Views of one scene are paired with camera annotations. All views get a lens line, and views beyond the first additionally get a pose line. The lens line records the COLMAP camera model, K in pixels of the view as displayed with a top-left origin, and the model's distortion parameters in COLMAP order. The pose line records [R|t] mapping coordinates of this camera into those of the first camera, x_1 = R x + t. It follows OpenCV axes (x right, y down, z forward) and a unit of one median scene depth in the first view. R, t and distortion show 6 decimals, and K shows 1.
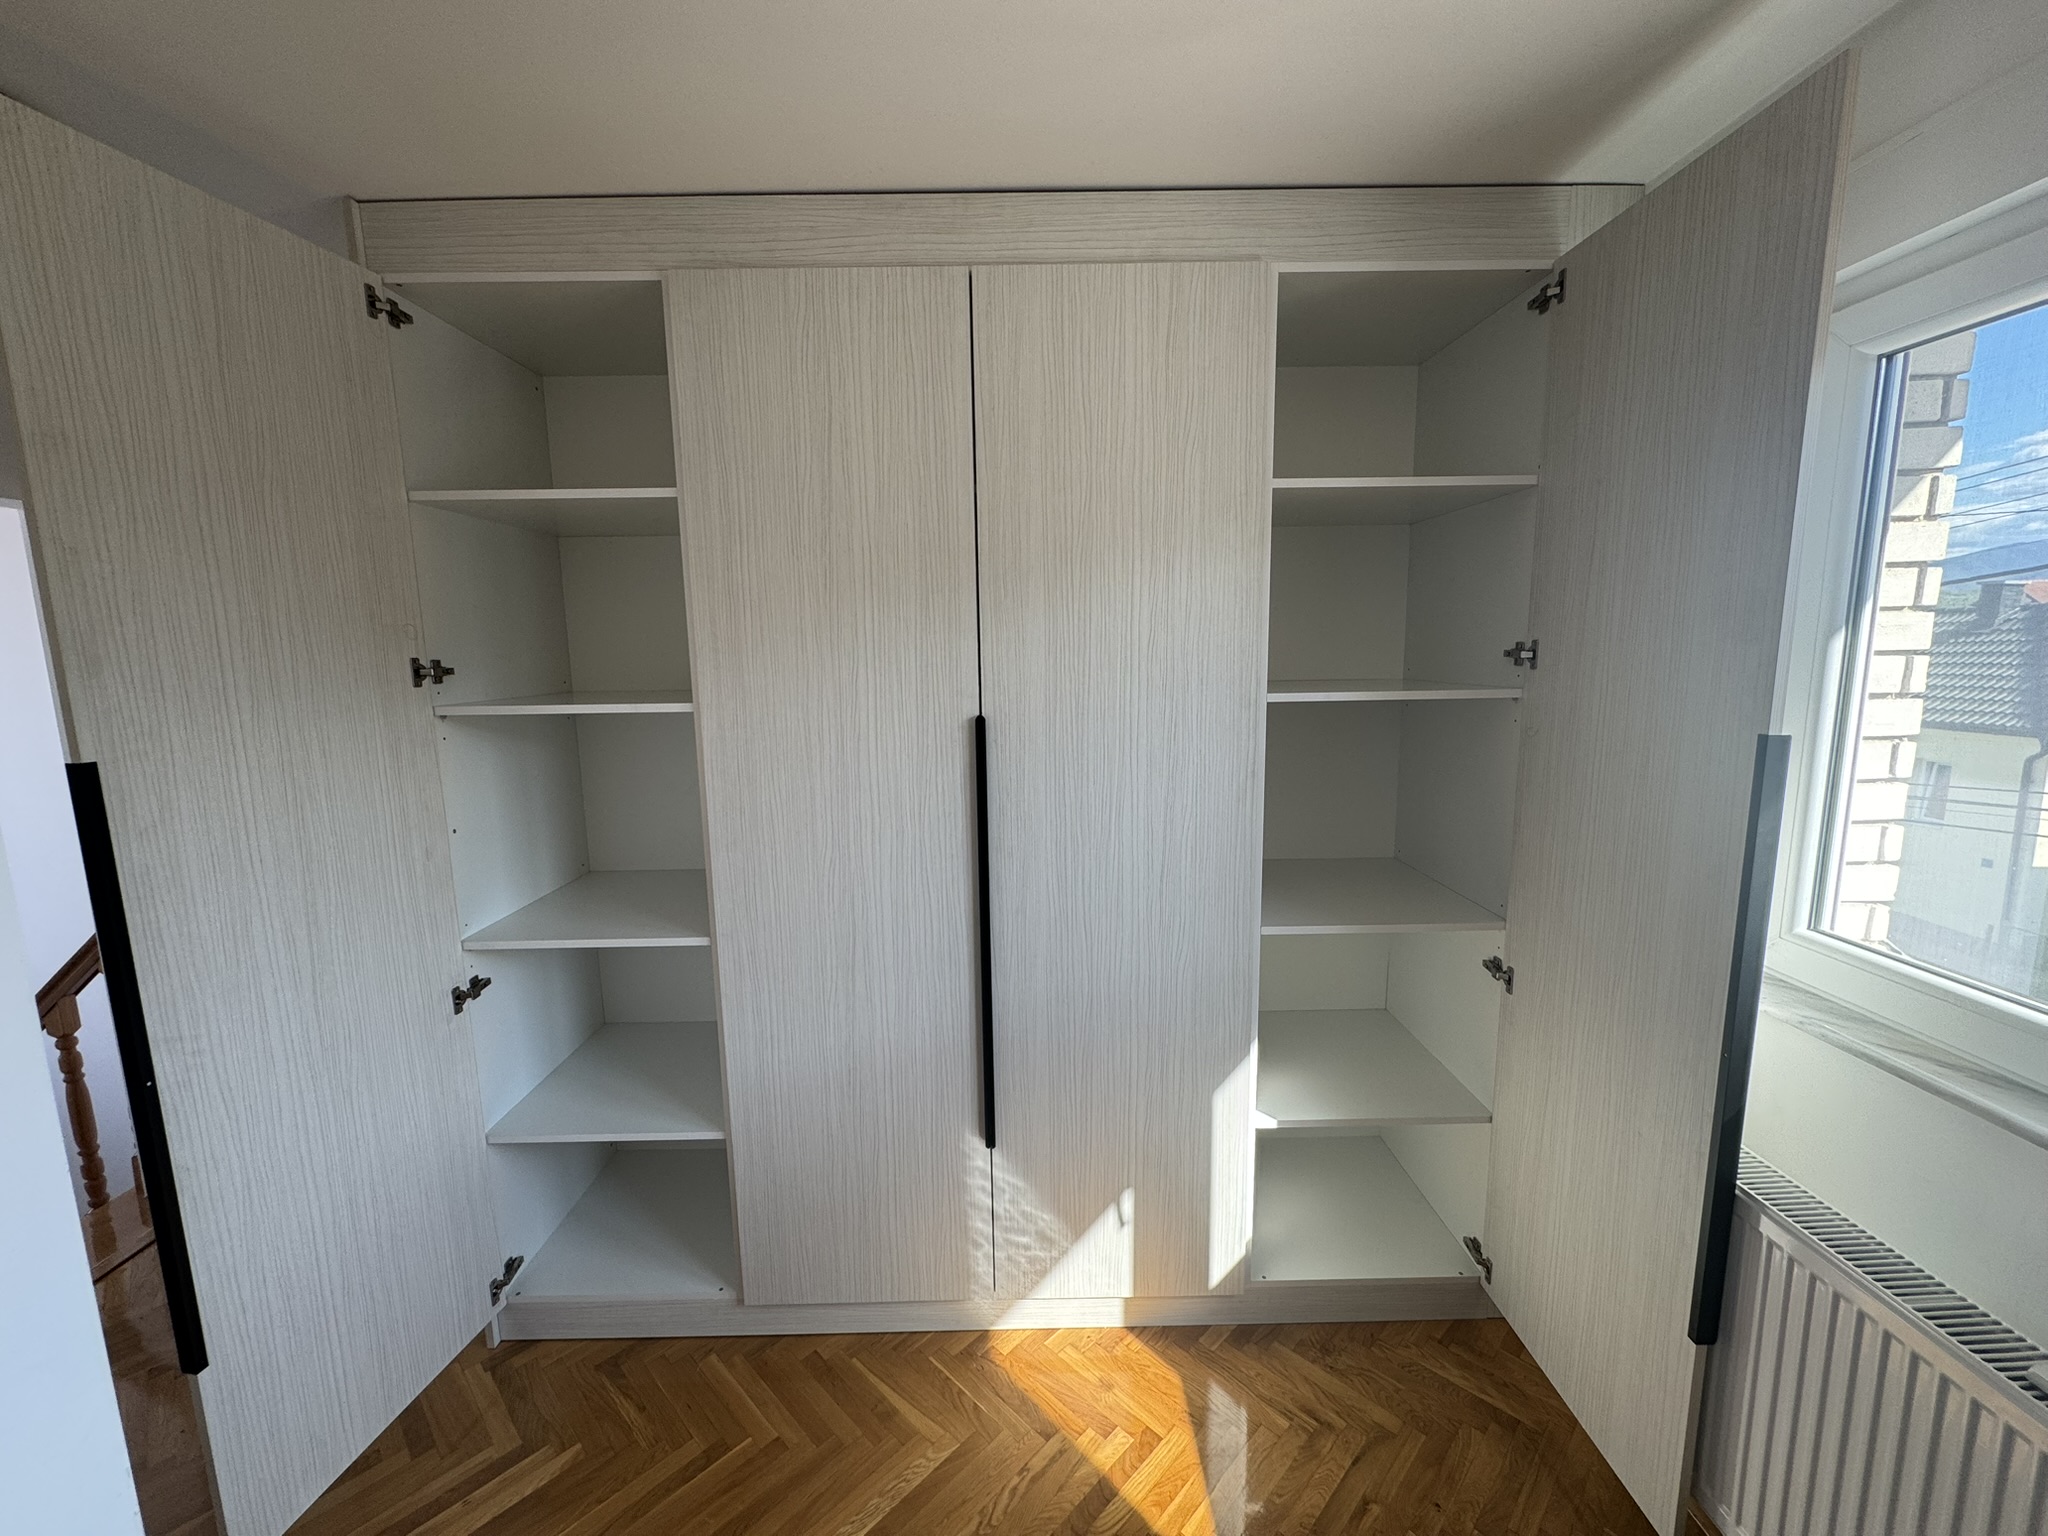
lens RADIAL K [[807.4, 0, 1026.2], [0, 807.4, 755.0], [0, 0, 1]] dist [0.000082, 0.000035]
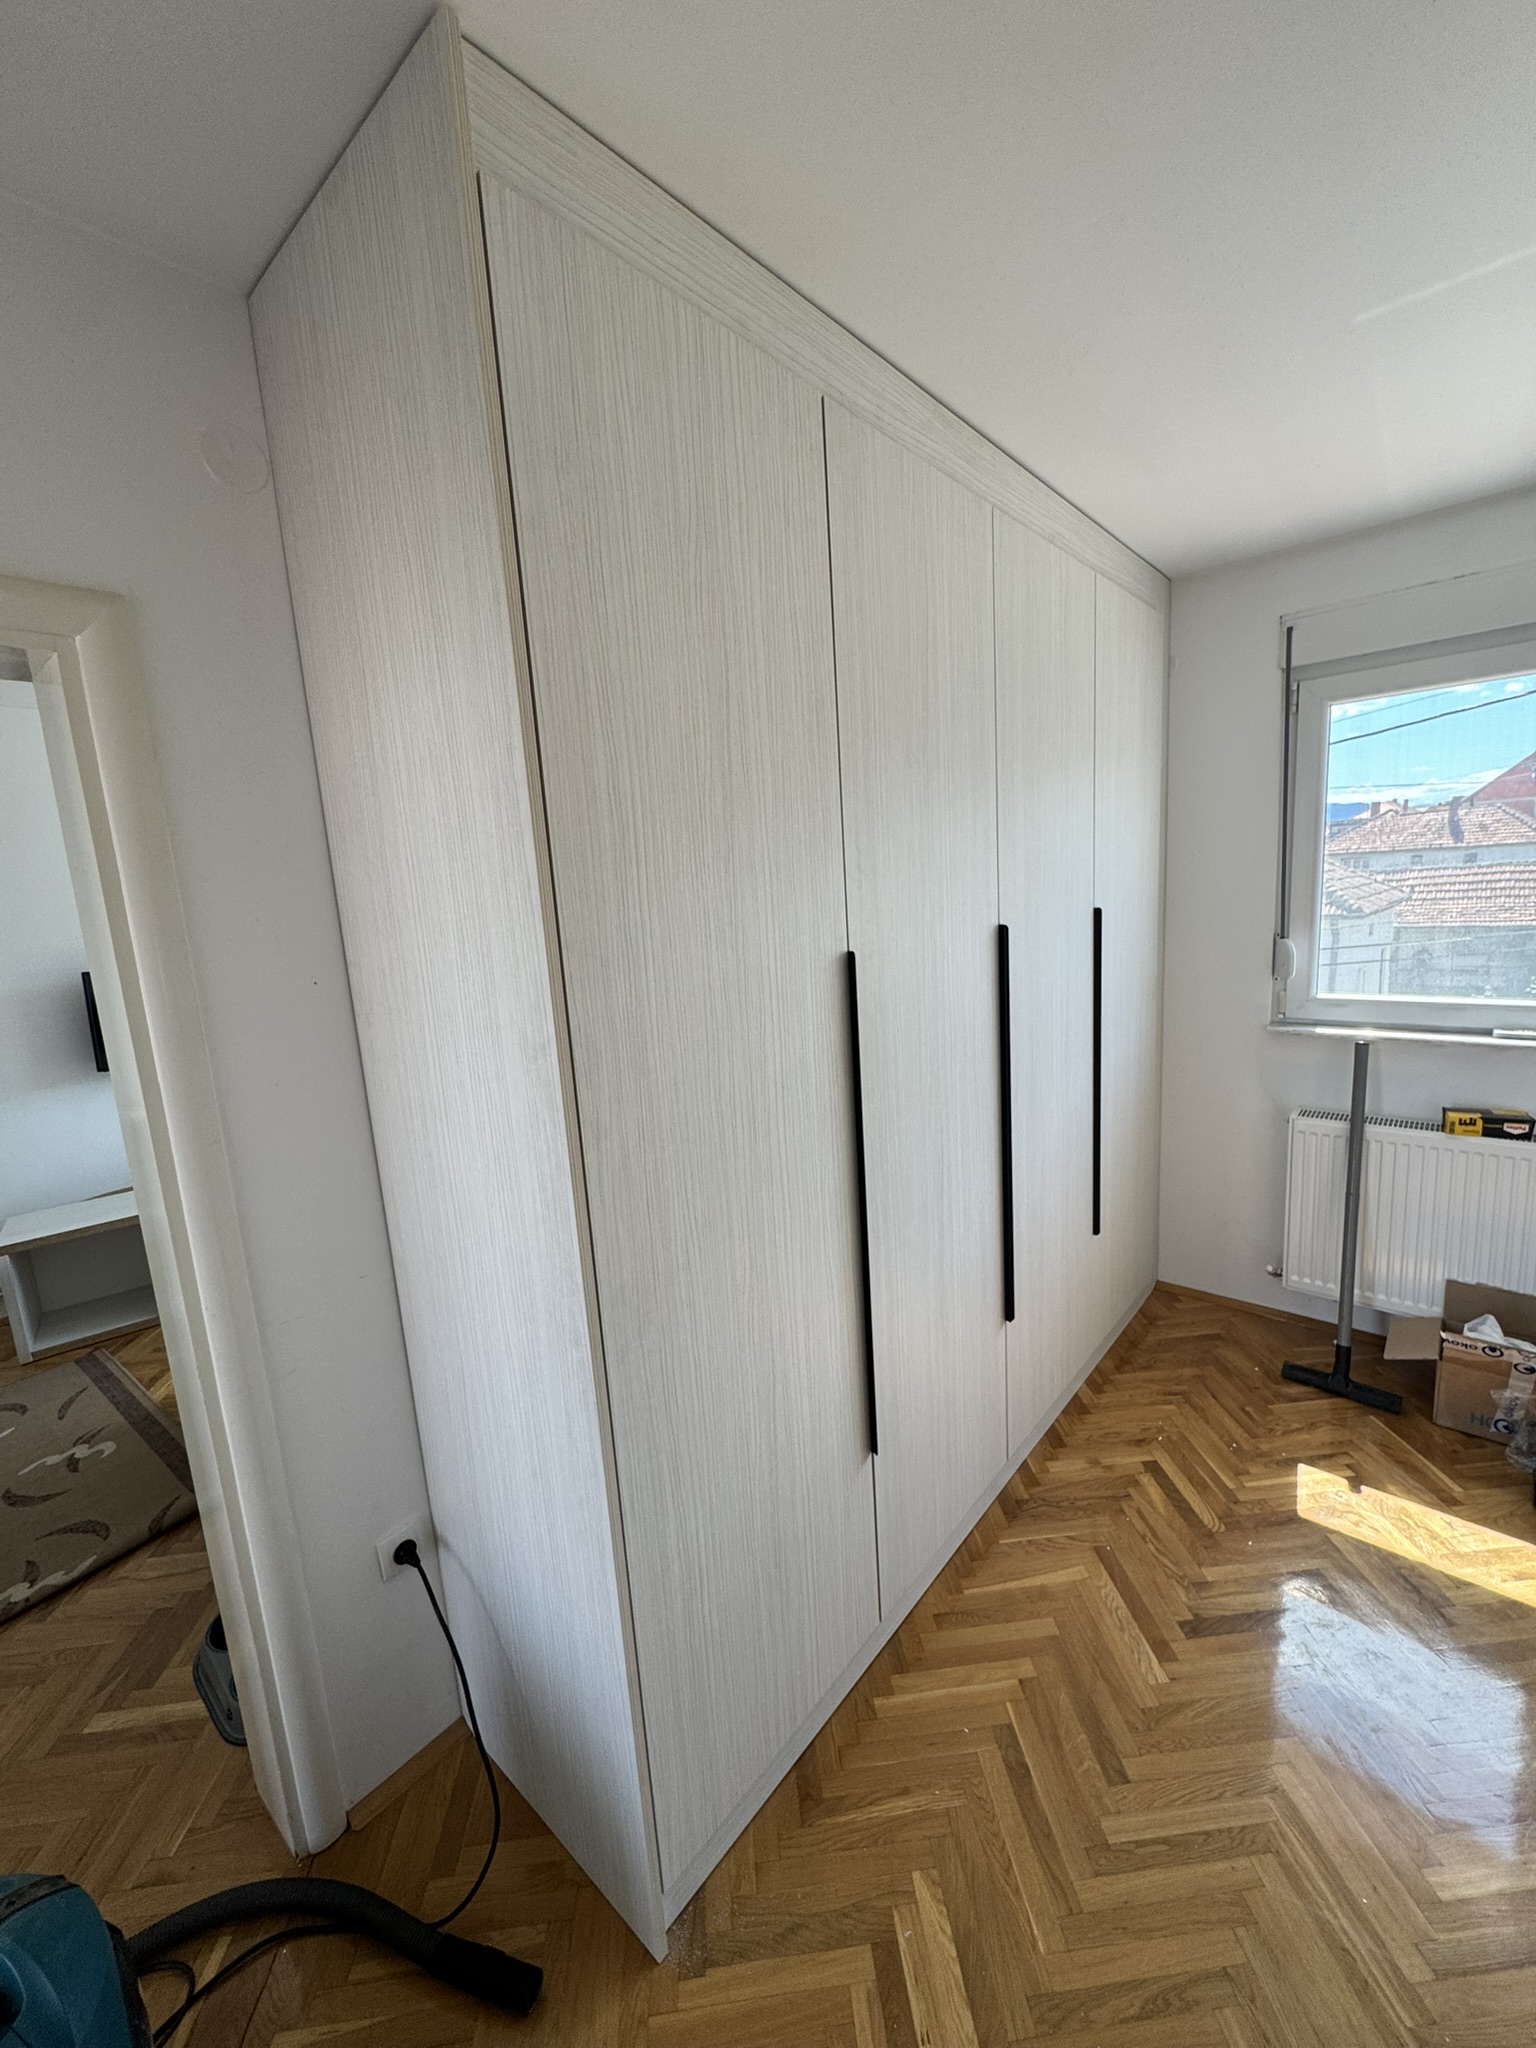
lens RADIAL K [[807.4, 0, 768.0], [0, 807.4, 1024.0], [0, 0, 1]] dist [0.000082, 0.000035]
pose [[0.669564, -0.154578, 0.726491, -1.094724], [0.154529, 0.985693, 0.067308, -0.041331], [-0.726501, 0.067197, 0.683872, 0.507178]]
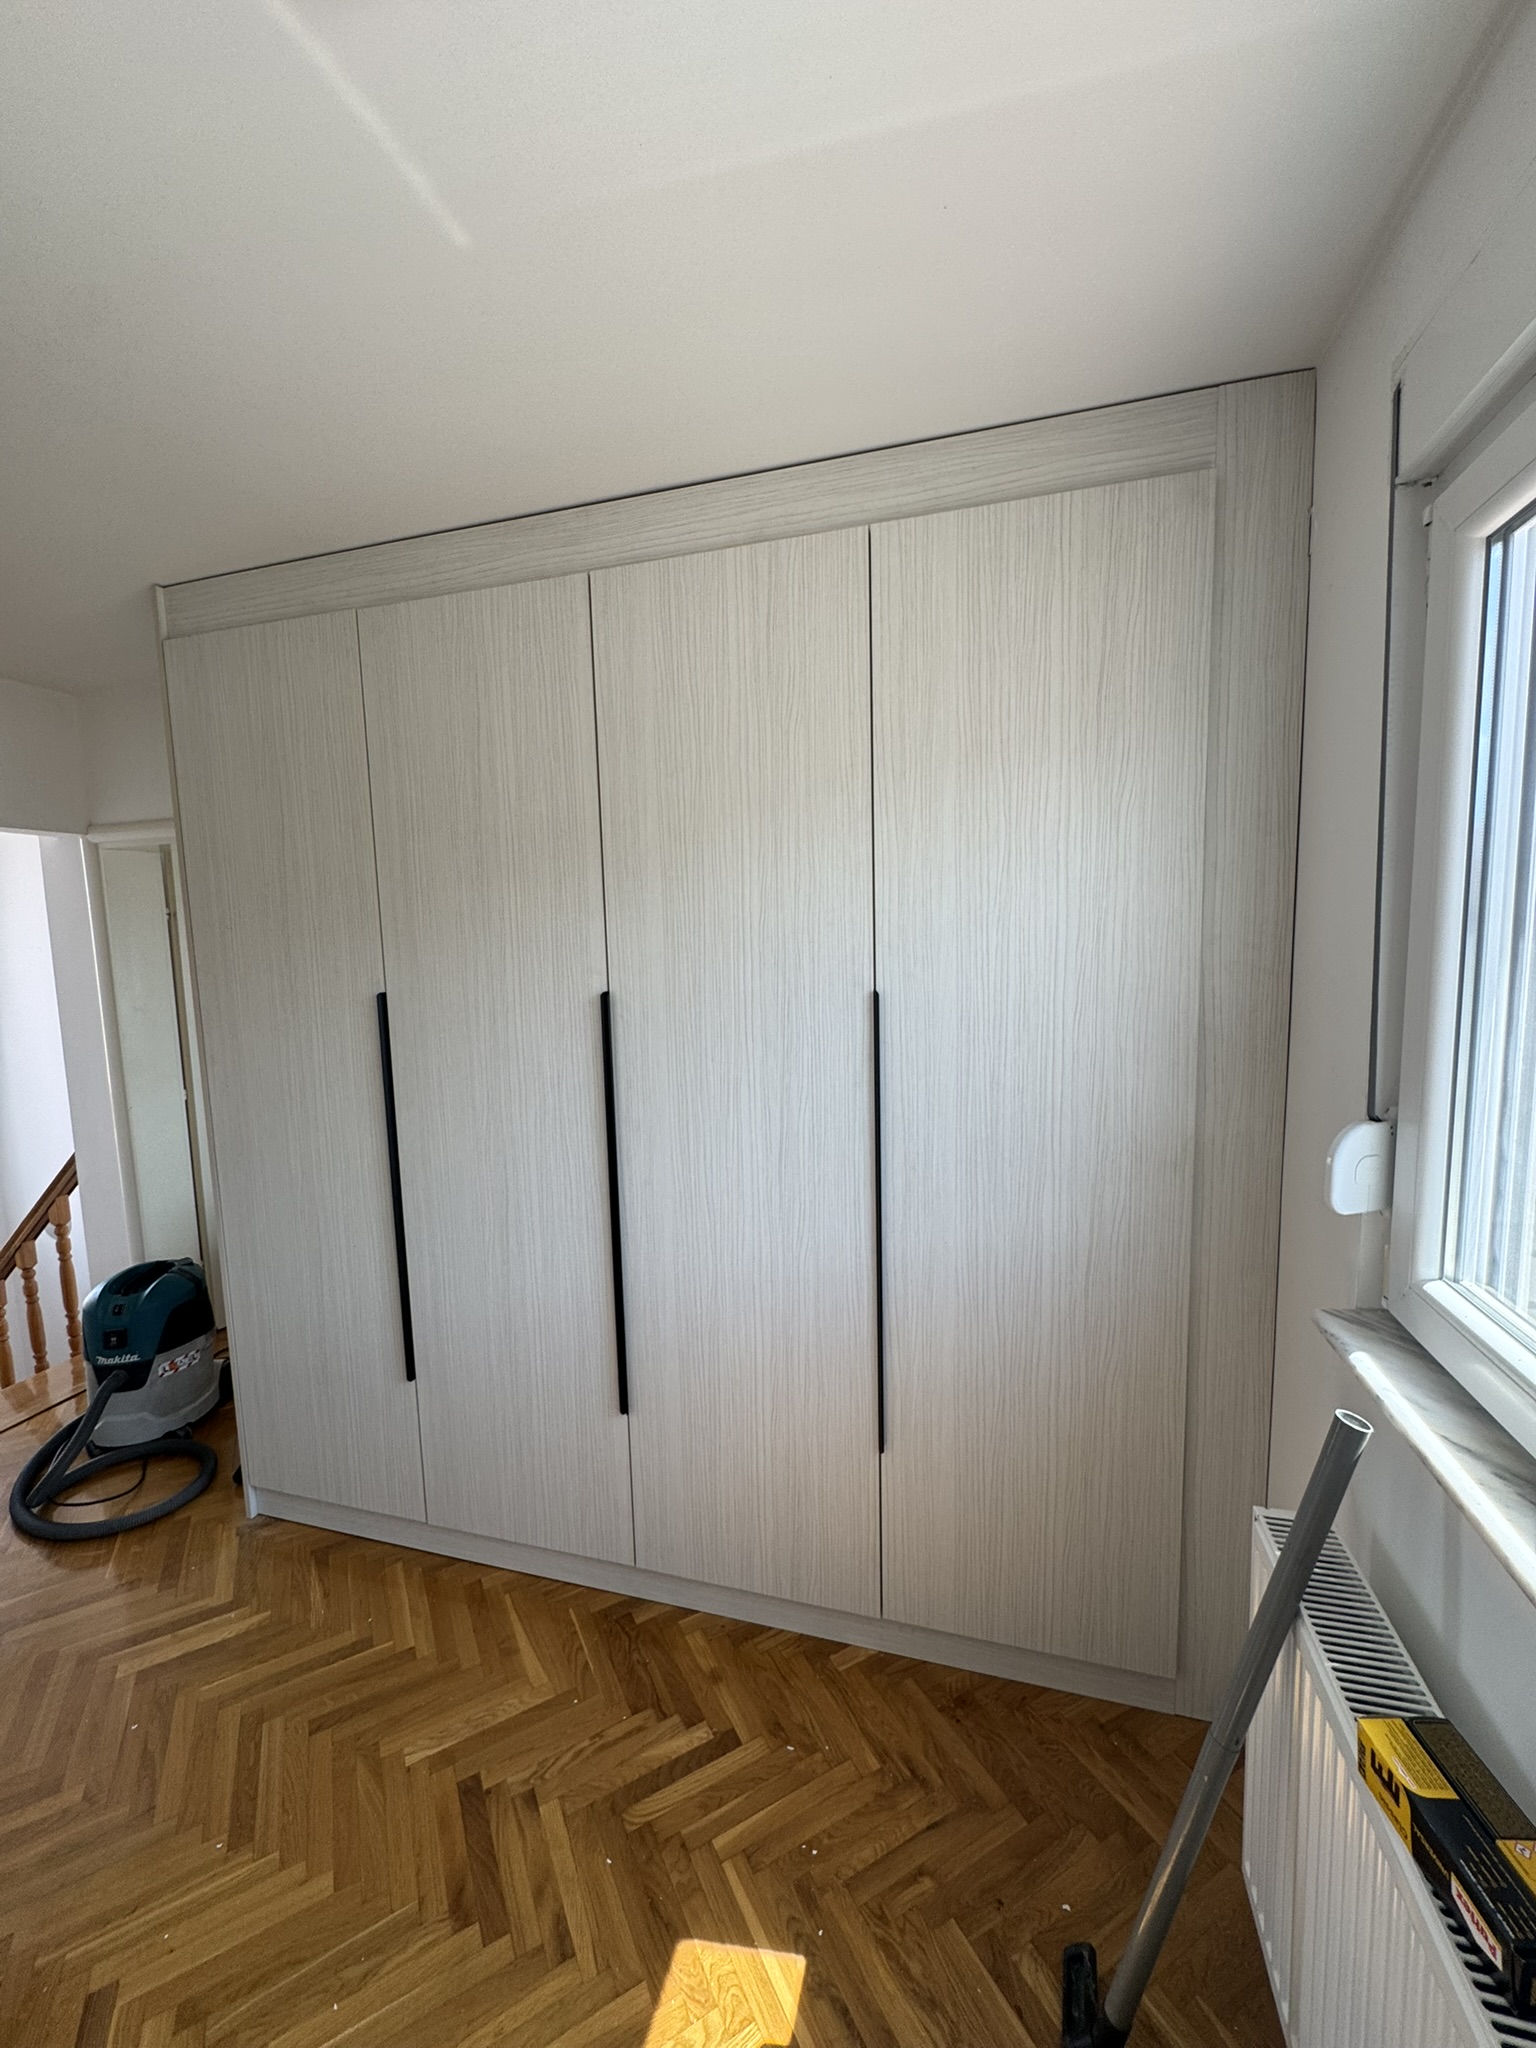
lens RADIAL K [[811.3, 0, 772.5], [0, 811.3, 1012.8], [0, 0, 1]] dist [-0.000632, -0.000138]
pose [[0.958895, 0.019701, -0.283076, 0.457321], [-0.028267, 0.999257, -0.026207, -0.000130], [0.282349, 0.033131, 0.958739, 0.054304]]
